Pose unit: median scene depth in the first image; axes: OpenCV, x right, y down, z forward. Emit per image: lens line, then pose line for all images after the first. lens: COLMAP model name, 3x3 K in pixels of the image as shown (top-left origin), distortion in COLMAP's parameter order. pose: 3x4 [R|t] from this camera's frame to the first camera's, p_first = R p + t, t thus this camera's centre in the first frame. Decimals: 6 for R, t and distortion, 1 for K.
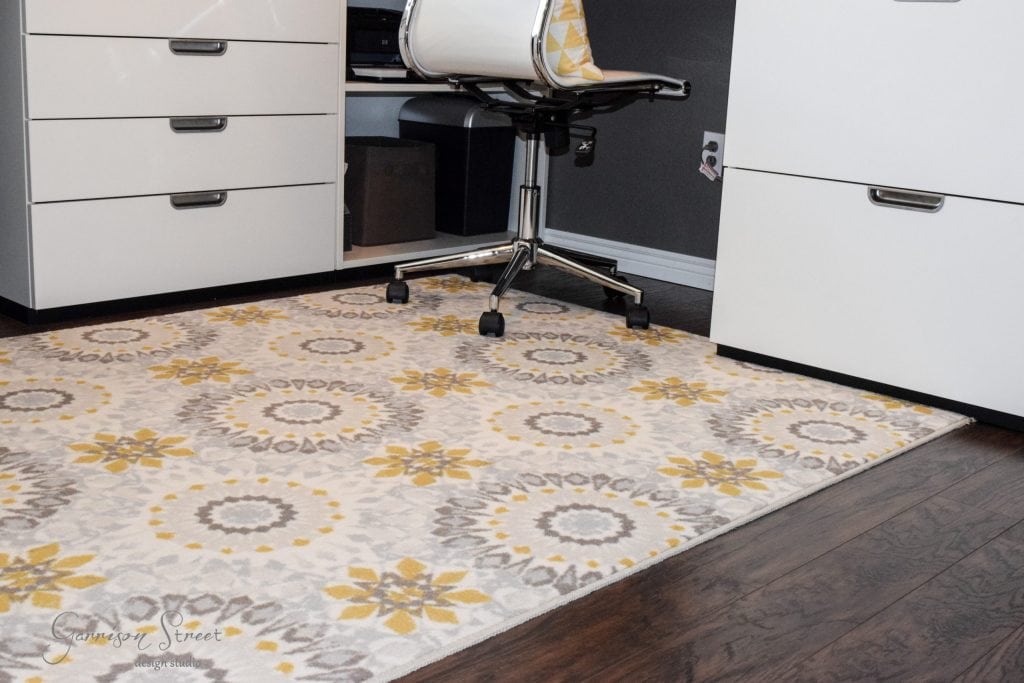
lens RADIAL K [[1212.1, 0, 511.7], [0, 1212.1, 333.4], [0, 0, 1]] dist [-0.052905, 0.000000]
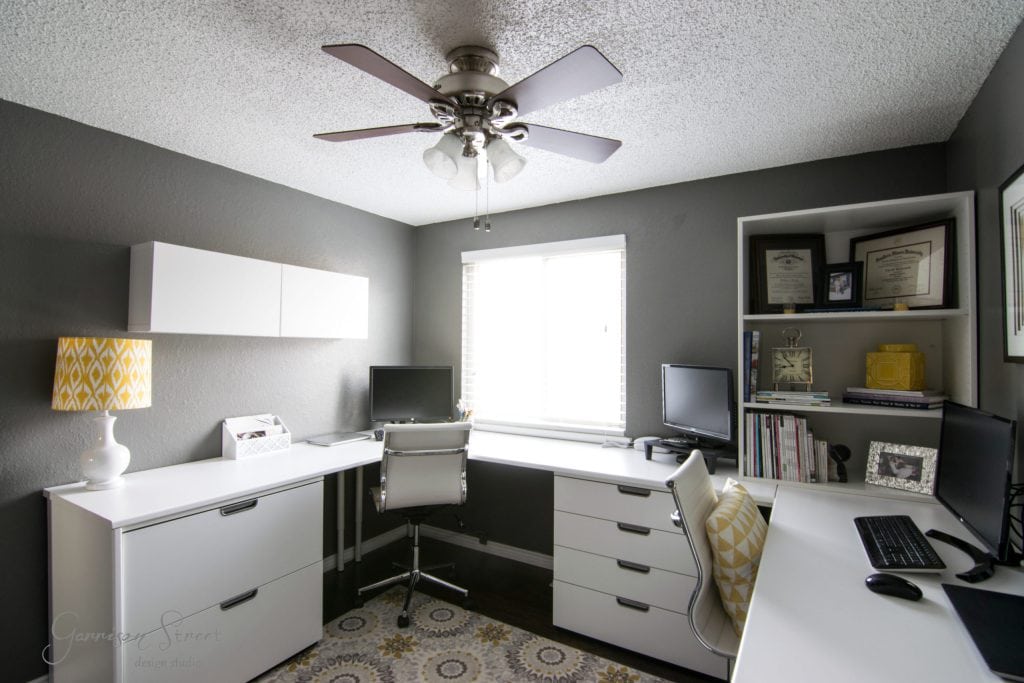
lens RADIAL K [[493.0, 0, 509.9], [0, 493.0, 340.5], [0, 0, 1]] dist [-0.009189, -0.008812]
pose [[0.208037, -0.062198, -0.976141, 0.632588], [-0.229551, 0.966999, -0.110538, -0.489204], [0.950803, 0.247070, 0.186894, 0.686562]]
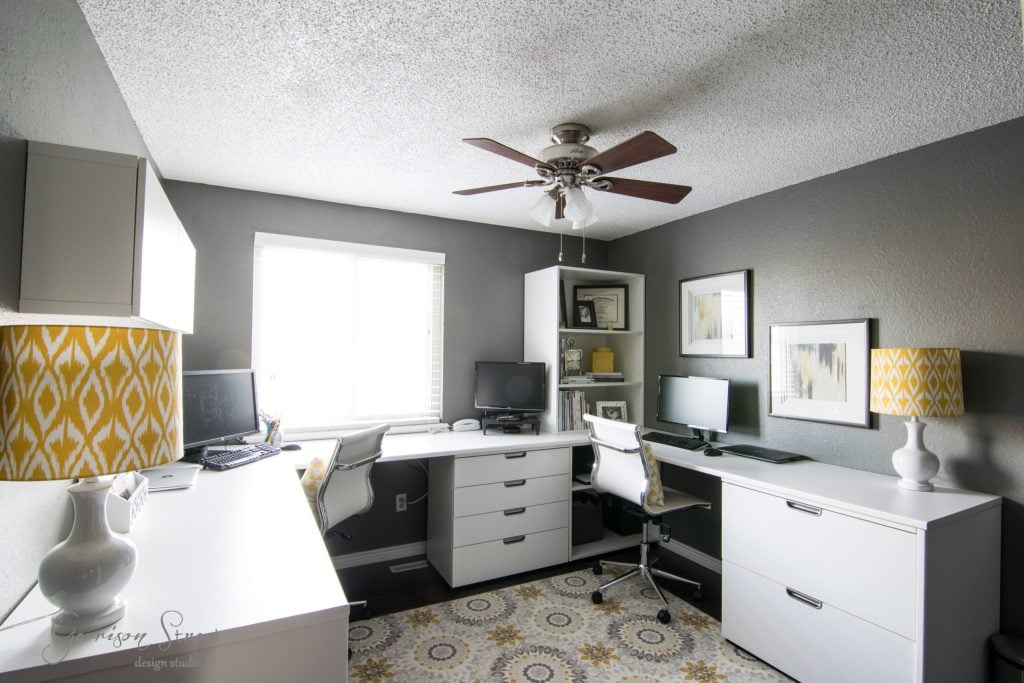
lens RADIAL K [[493.0, 0, 506.7], [0, 493.0, 341.4], [0, 0, 1]] dist [-0.009189, -0.008812]
pose [[0.945206, -0.044025, -0.323493, 0.117973], [-0.044117, 0.964553, -0.260174, -0.310446], [0.323481, 0.260189, 0.909759, -0.129827]]
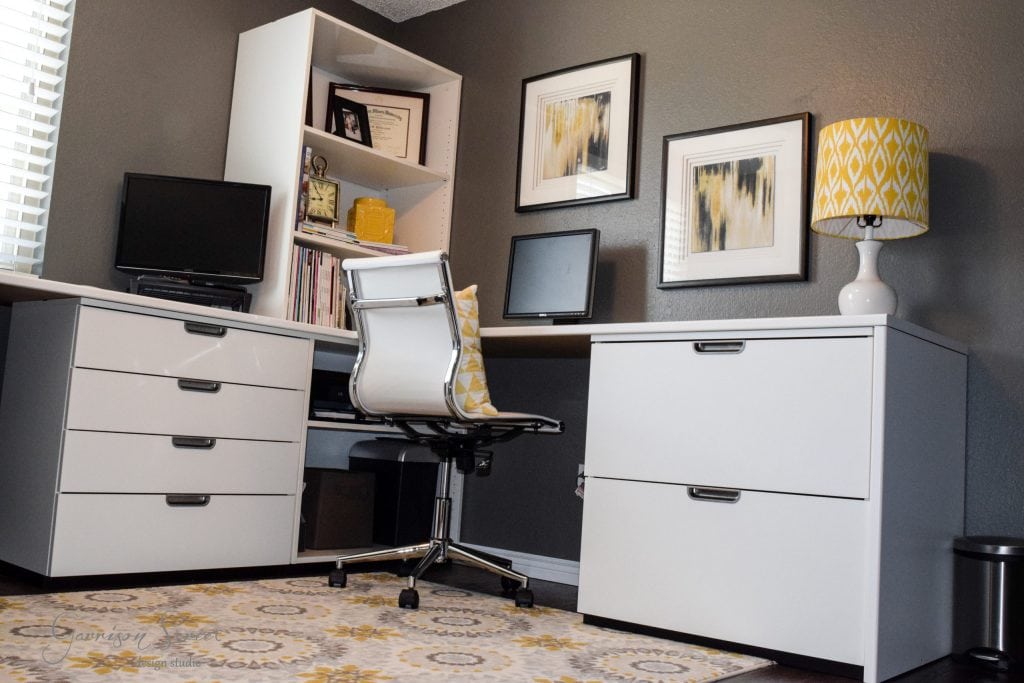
lens RADIAL K [[993.2, 0, 510.4], [0, 993.2, 333.4], [0, 0, 1]] dist [-0.070145, 0.000000]
pose [[0.998270, 0.024254, 0.053561, 0.033223], [-0.004842, 0.941775, -0.336209, 0.093278], [-0.058597, 0.335368, 0.940263, -0.097069]]
